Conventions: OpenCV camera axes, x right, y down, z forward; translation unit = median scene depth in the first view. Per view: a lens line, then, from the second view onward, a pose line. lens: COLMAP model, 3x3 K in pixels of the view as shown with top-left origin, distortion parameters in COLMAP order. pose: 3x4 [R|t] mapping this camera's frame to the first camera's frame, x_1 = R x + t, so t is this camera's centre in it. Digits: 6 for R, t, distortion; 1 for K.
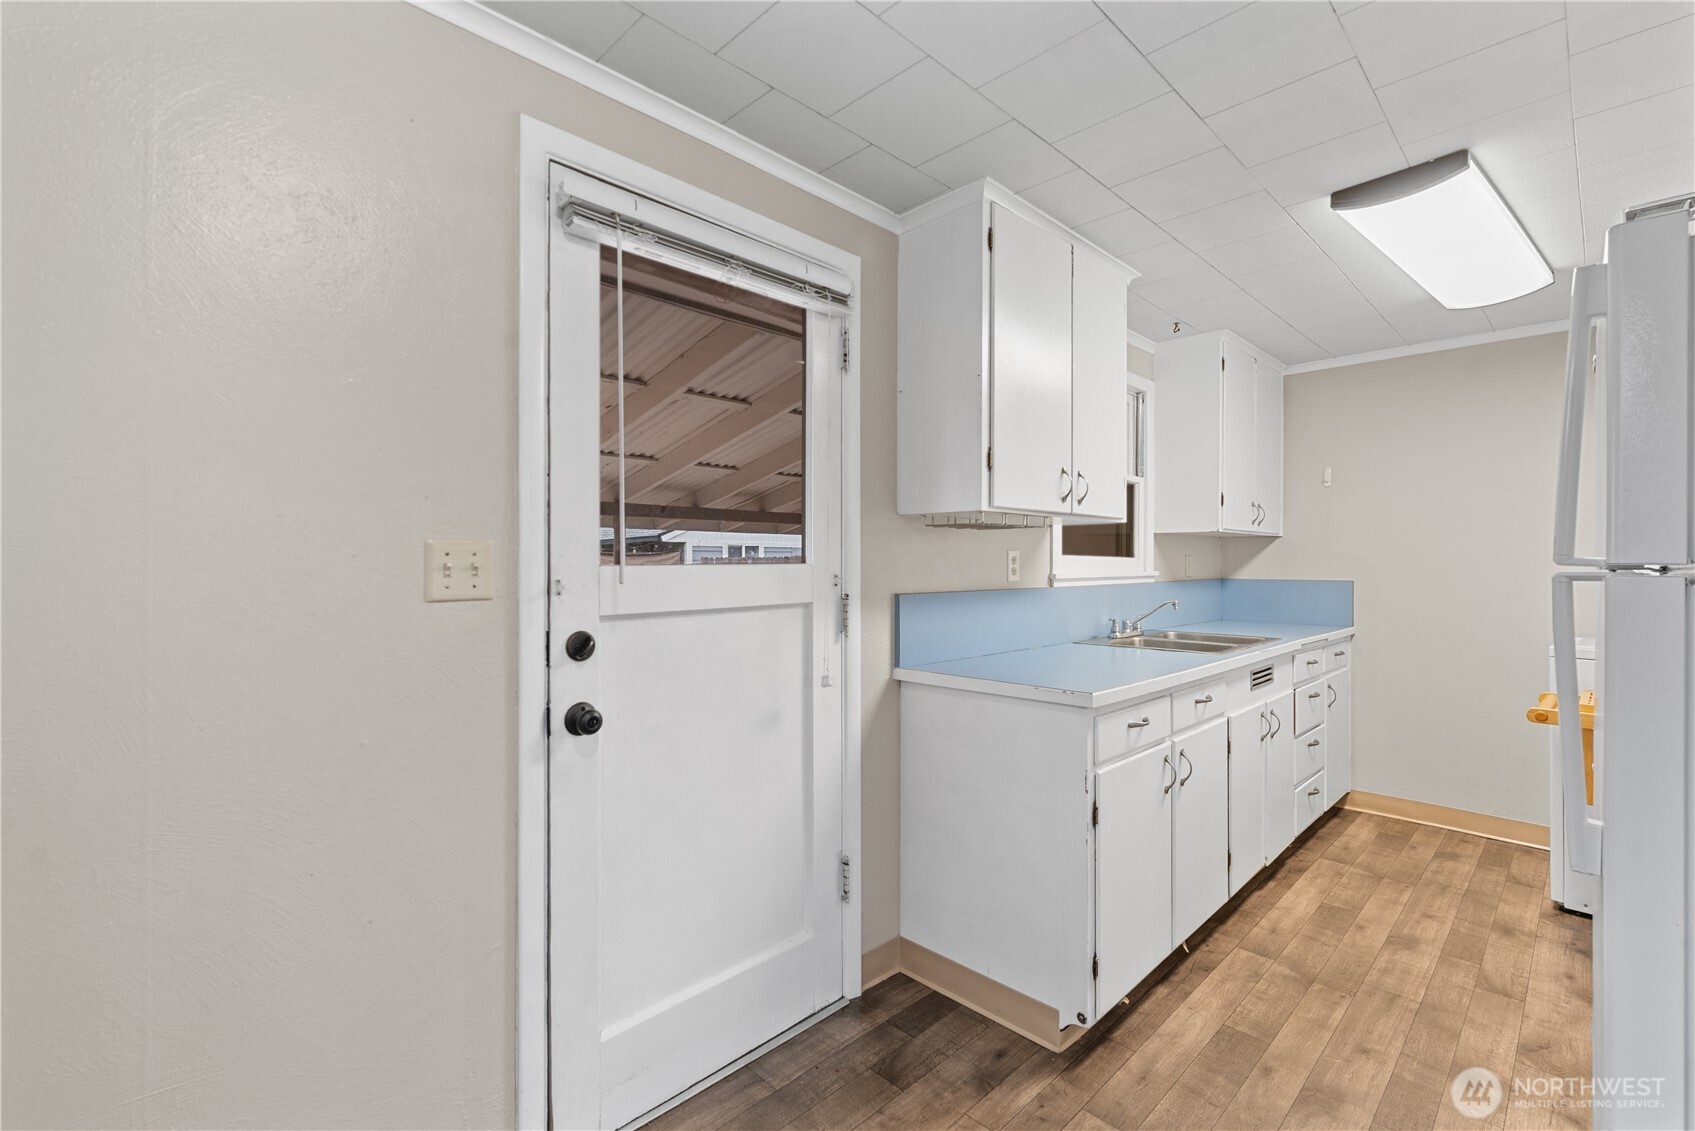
lens RADIAL K [[744.0, 0, 864.9], [0, 744.0, 557.1], [0, 0, 1]] dist [0.001135, -0.000408]
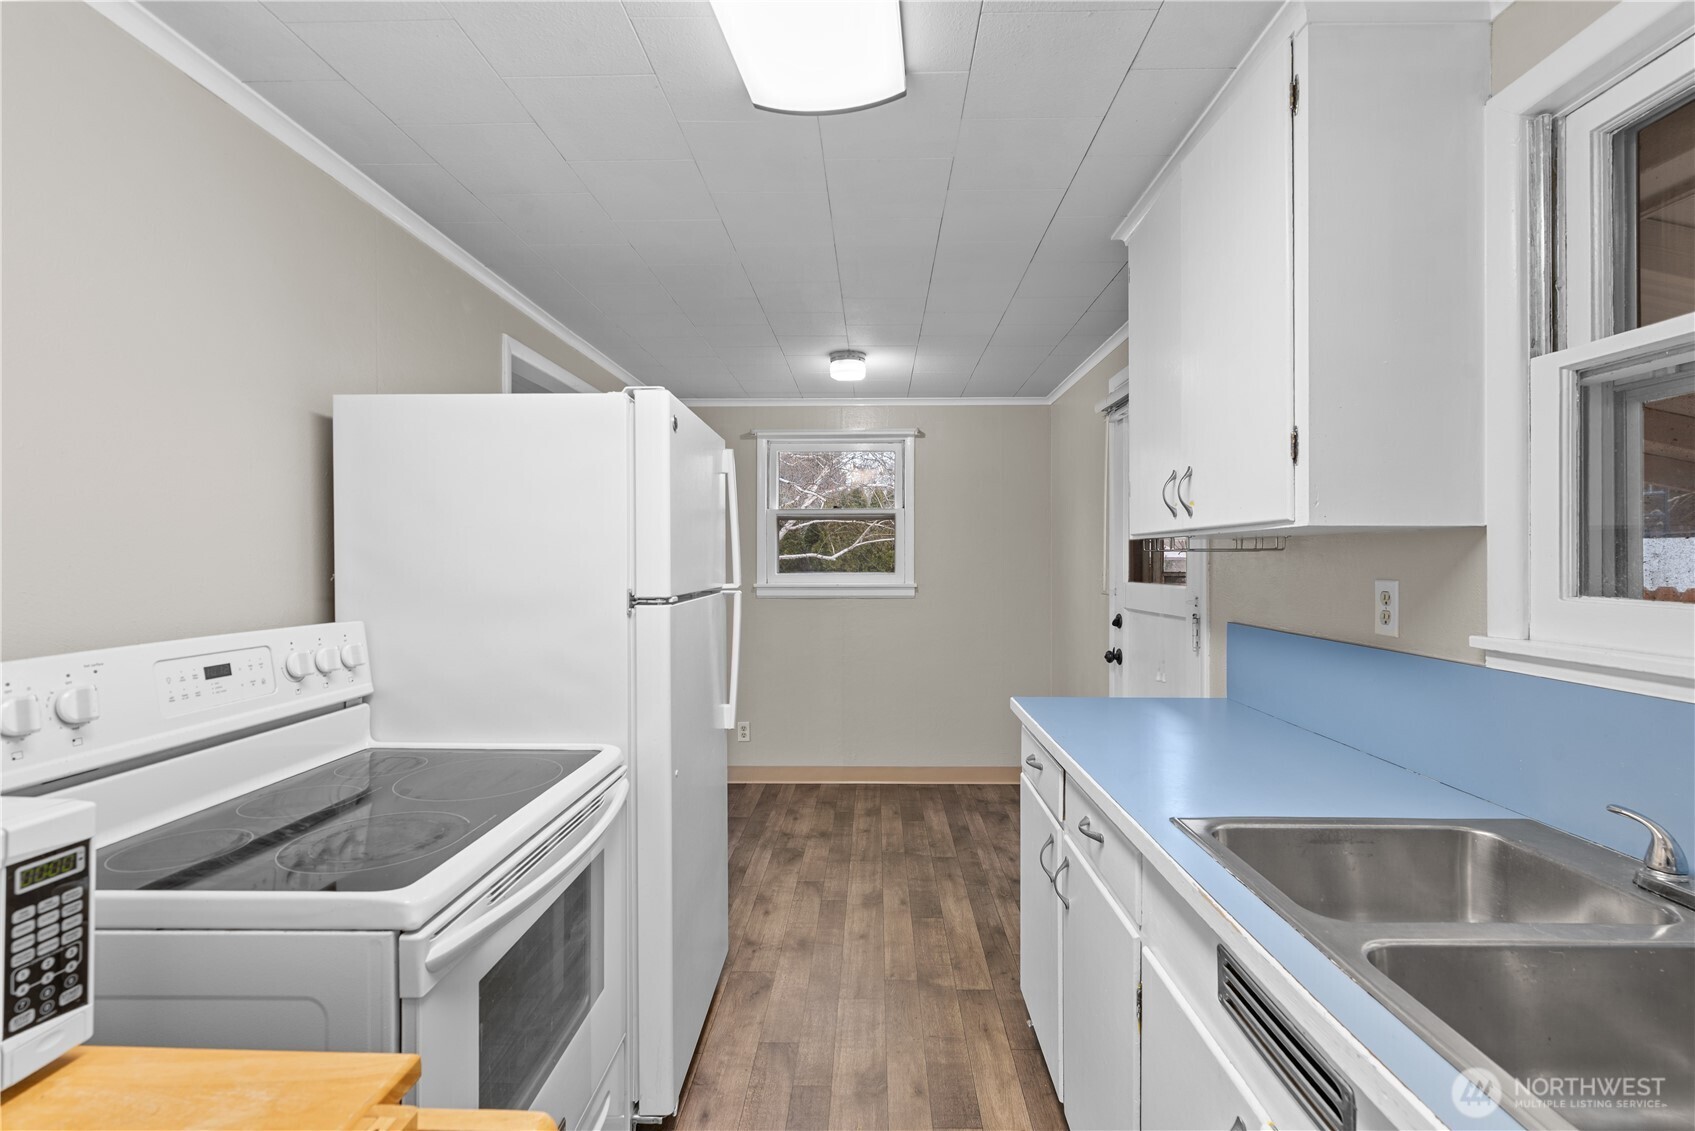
lens RADIAL K [[744.0, 0, 864.9], [0, 744.0, 557.1], [0, 0, 1]] dist [0.001135, -0.000408]
pose [[-0.720614, -0.000848, -0.693336, 1.175551], [0.005814, 0.999957, -0.007266, -0.033419], [0.693312, -0.009267, -0.720578, 1.526678]]
